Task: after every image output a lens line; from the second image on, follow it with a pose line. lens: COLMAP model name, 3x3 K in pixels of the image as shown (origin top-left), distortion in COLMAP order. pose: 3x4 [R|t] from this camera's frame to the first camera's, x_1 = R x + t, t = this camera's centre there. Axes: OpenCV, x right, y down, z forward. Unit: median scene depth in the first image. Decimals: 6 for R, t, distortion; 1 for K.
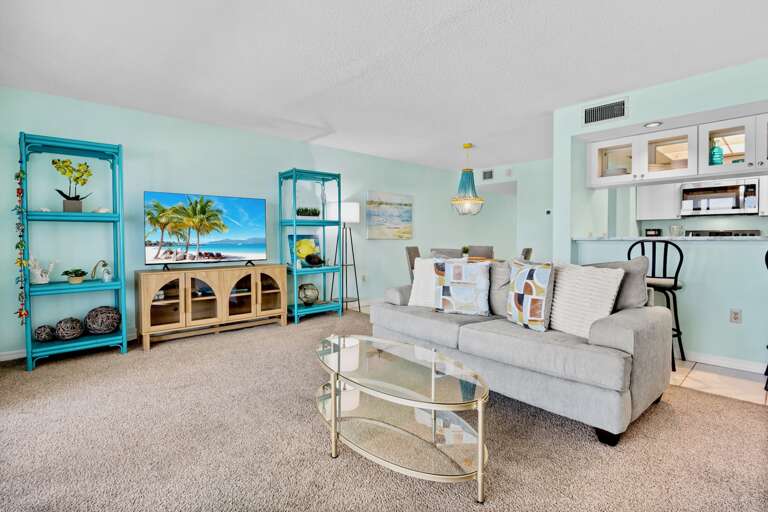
lens RADIAL K [[387.0, 0, 384.1], [0, 387.0, 242.8], [0, 0, 1]] dist [-0.022676, -0.000657]
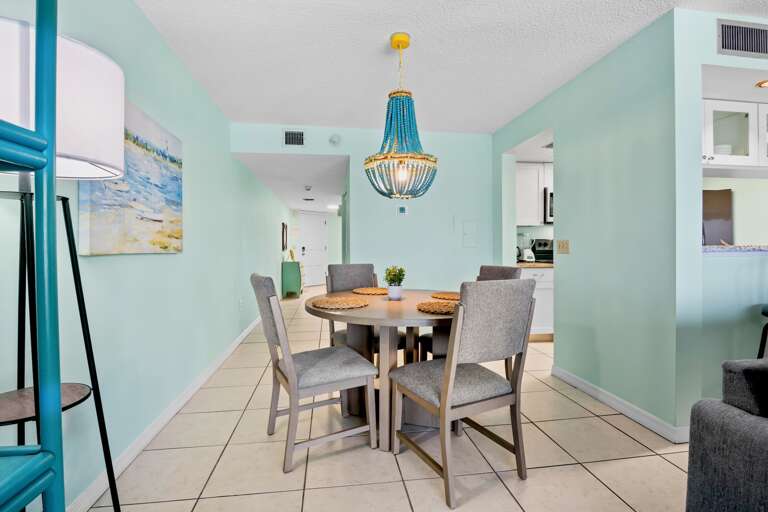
lens RADIAL K [[380.4, 0, 375.4], [0, 380.4, 249.6], [0, 0, 1]] dist [-0.021311, -0.000423]
pose [[0.564396, -0.001702, 0.825503, -0.215280], [0.012676, 0.999898, -0.006605, -0.013491], [-0.825407, 0.014192, 0.564359, 1.055607]]
